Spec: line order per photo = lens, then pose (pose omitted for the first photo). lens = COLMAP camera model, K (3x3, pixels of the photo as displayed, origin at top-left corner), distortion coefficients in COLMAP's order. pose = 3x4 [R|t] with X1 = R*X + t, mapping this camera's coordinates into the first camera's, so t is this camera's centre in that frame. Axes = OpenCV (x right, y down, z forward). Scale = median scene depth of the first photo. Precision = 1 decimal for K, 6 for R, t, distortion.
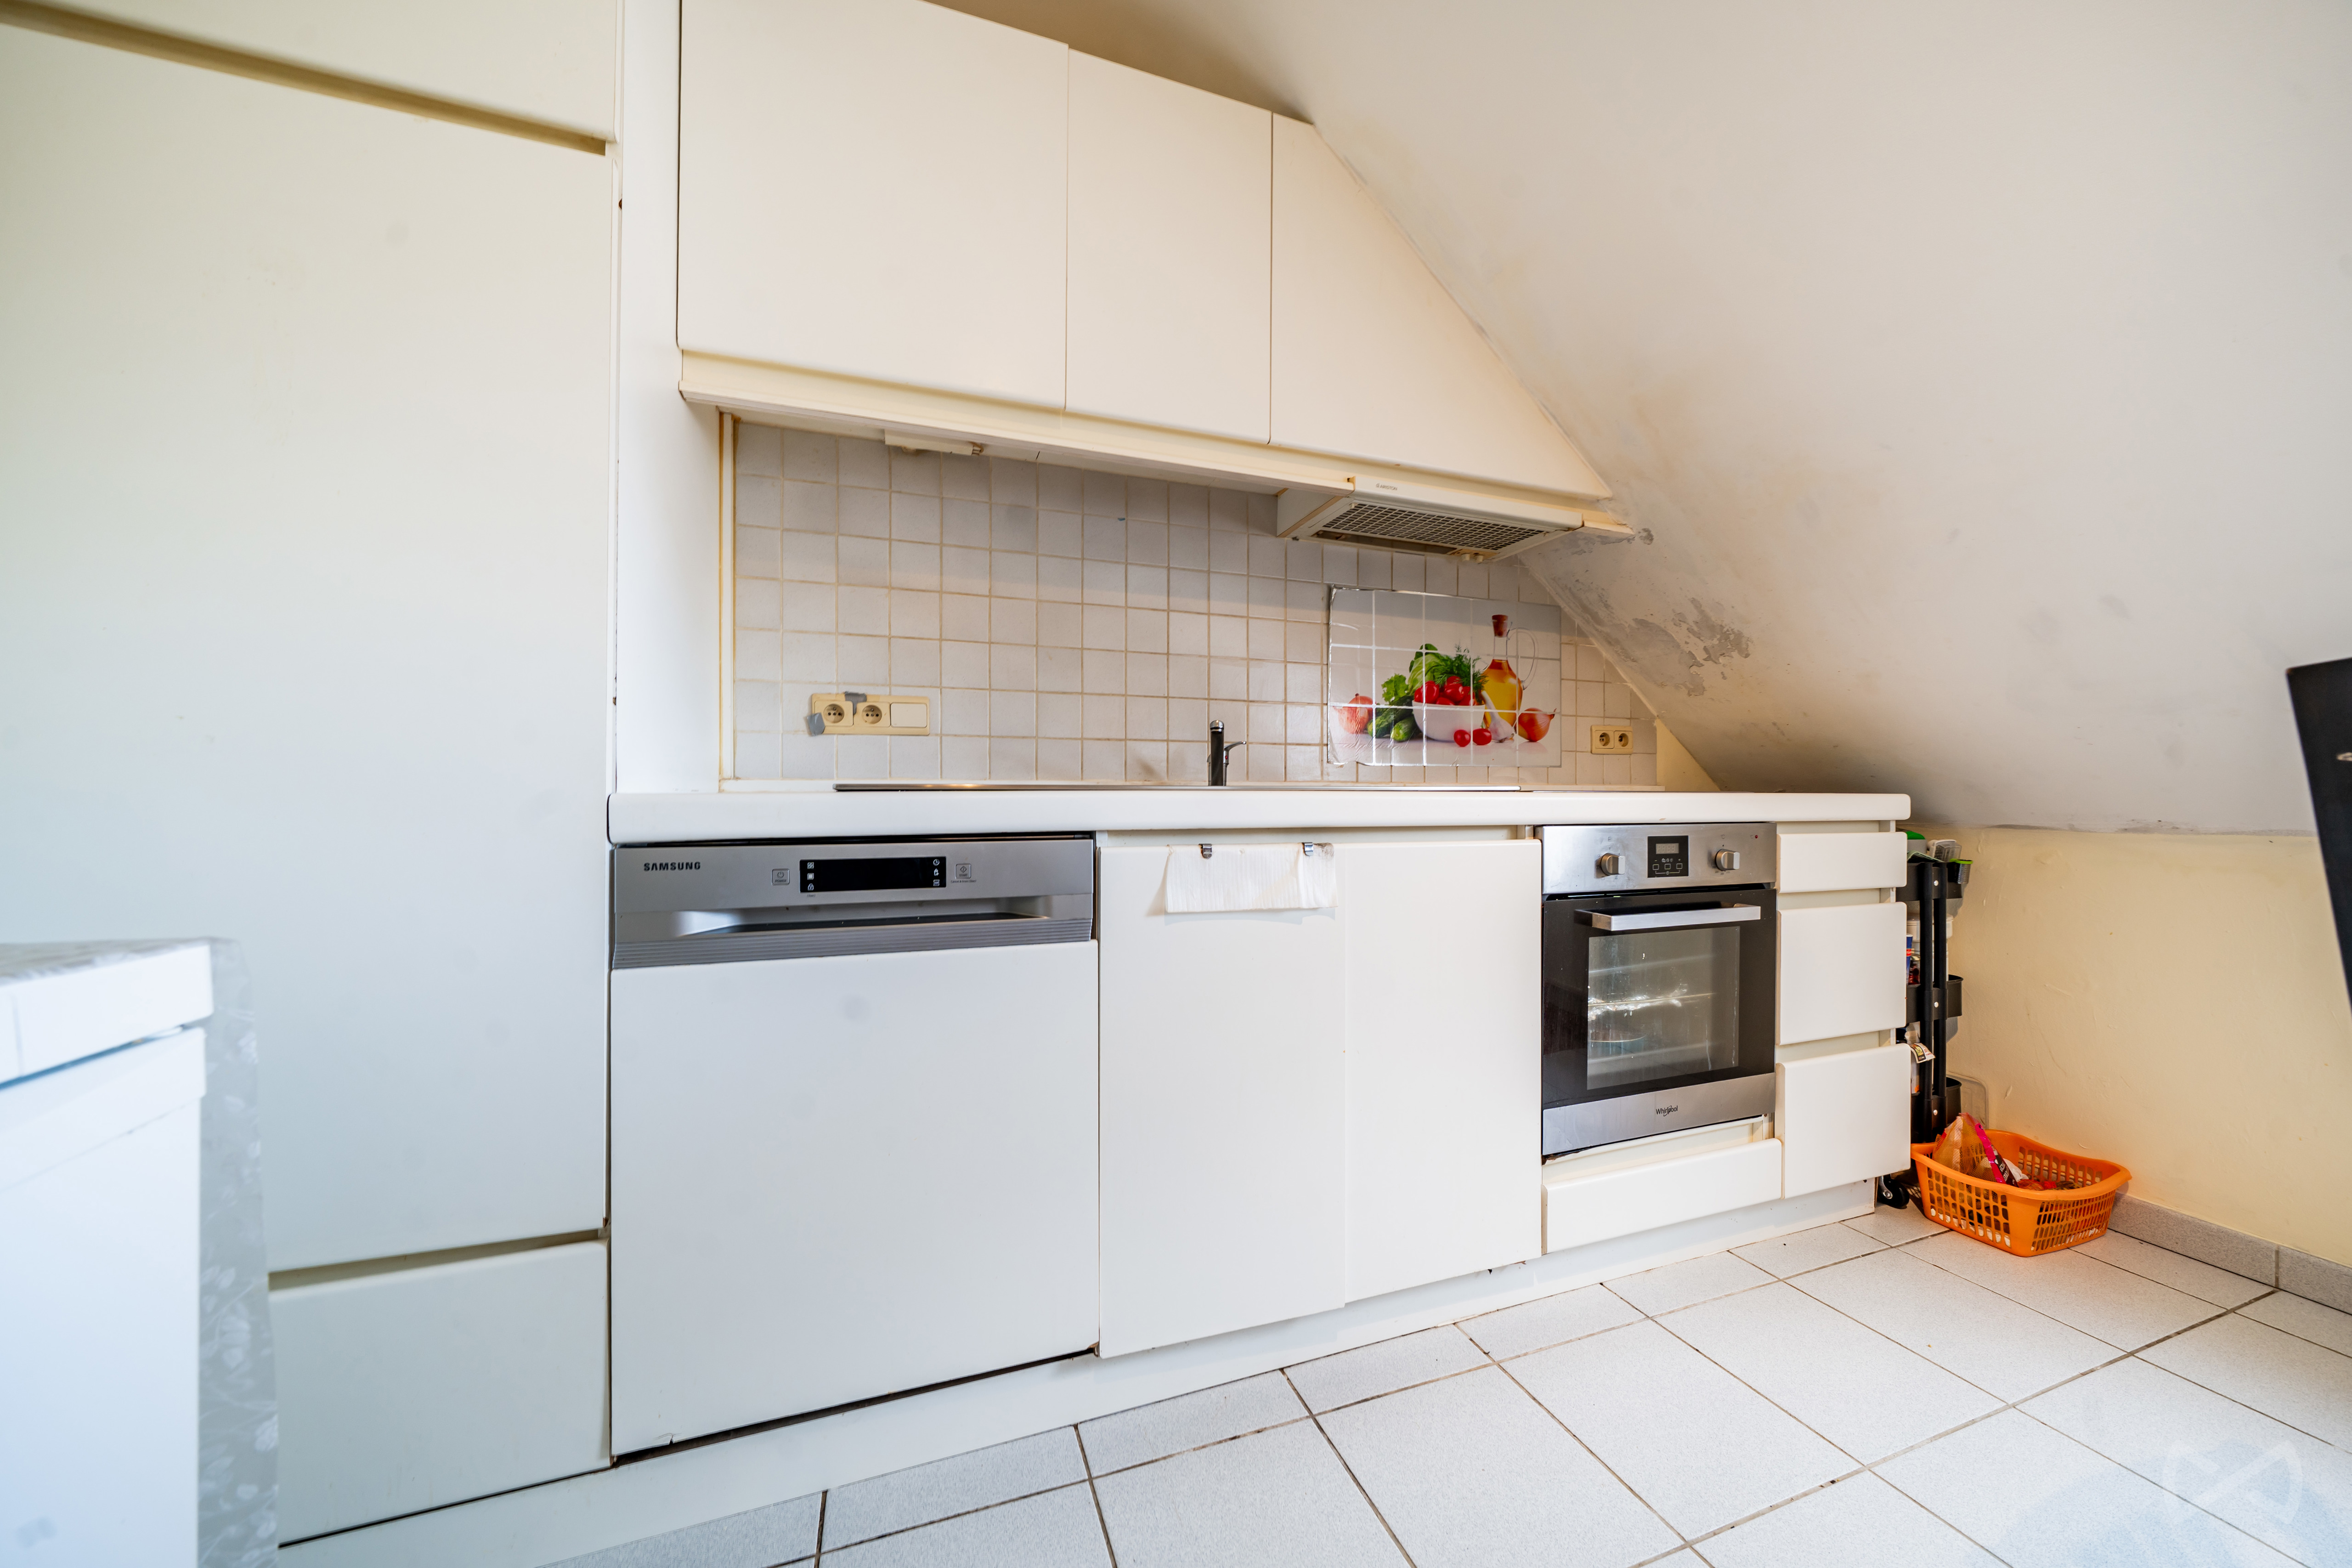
lens RADIAL K [[805.5, 0, 1173.8], [0, 805.5, 790.8], [0, 0, 1]] dist [-0.002157, 0.000375]
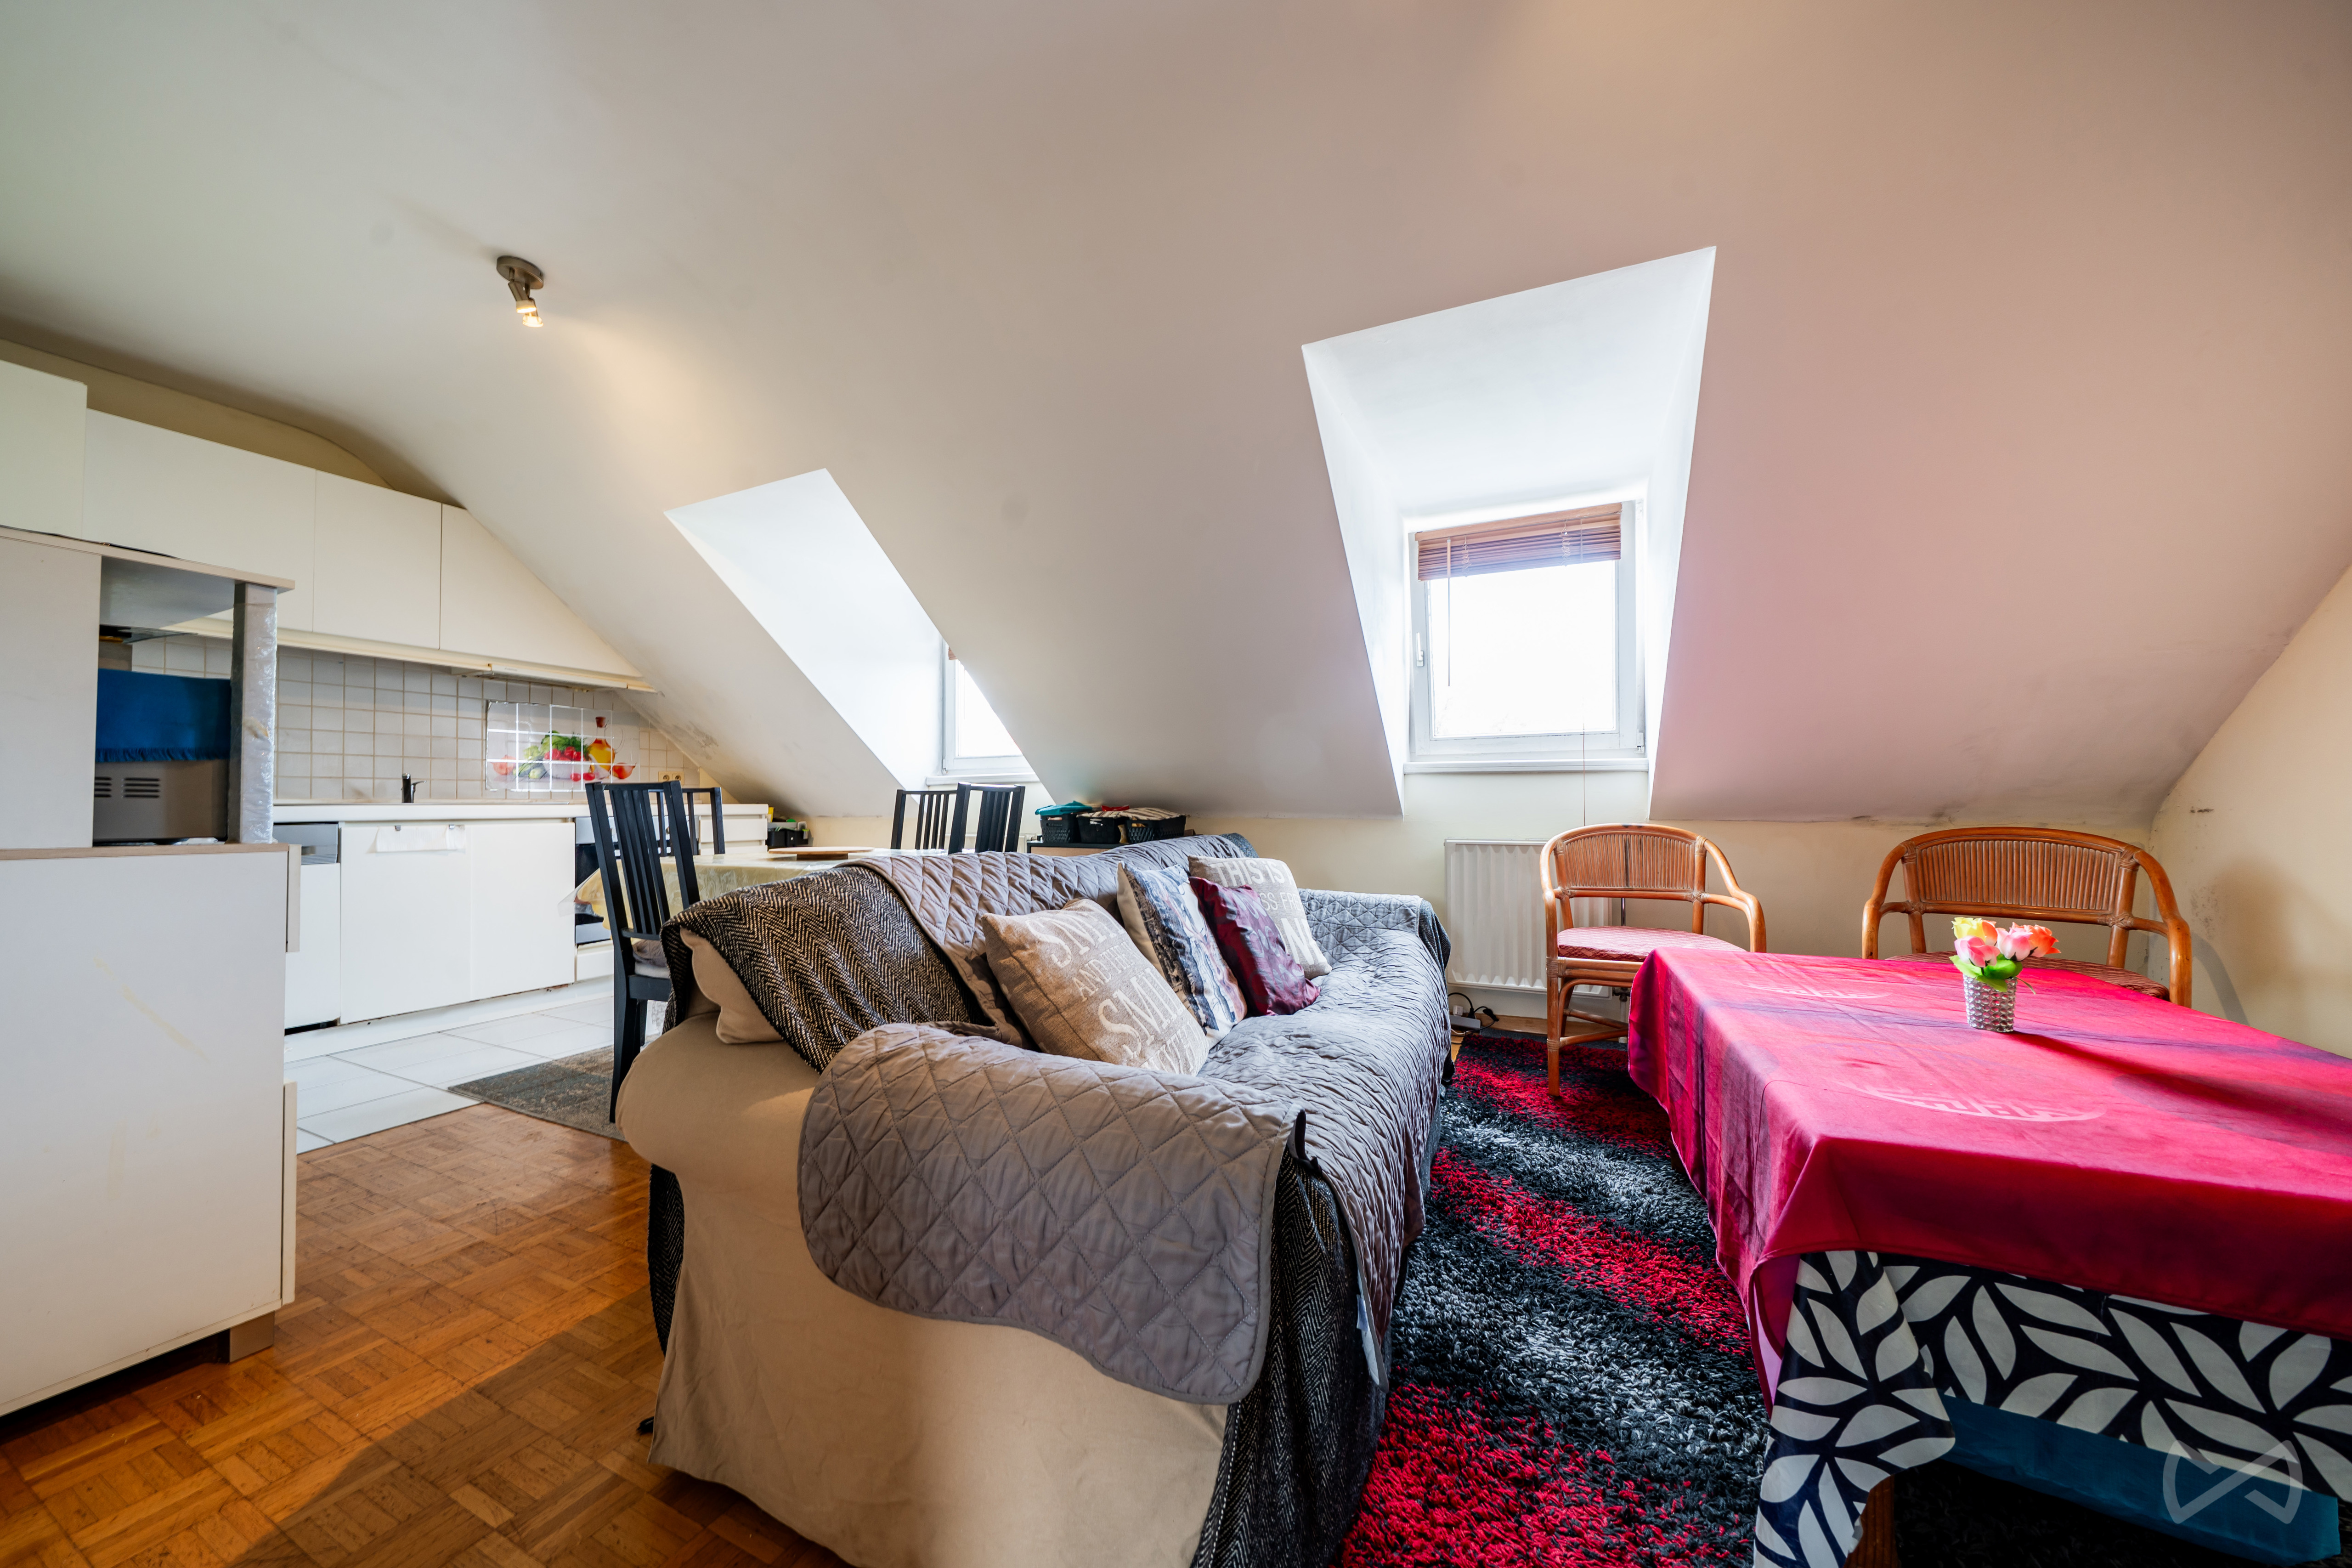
lens RADIAL K [[805.5, 0, 1170.9], [0, 805.5, 795.3], [0, 0, 1]] dist [-0.002157, 0.000375]
pose [[0.705143, 0.002181, 0.709062, -0.026652], [-0.001539, 0.999998, -0.001545, -0.021064], [-0.709064, -0.000002, 0.705144, -1.676133]]
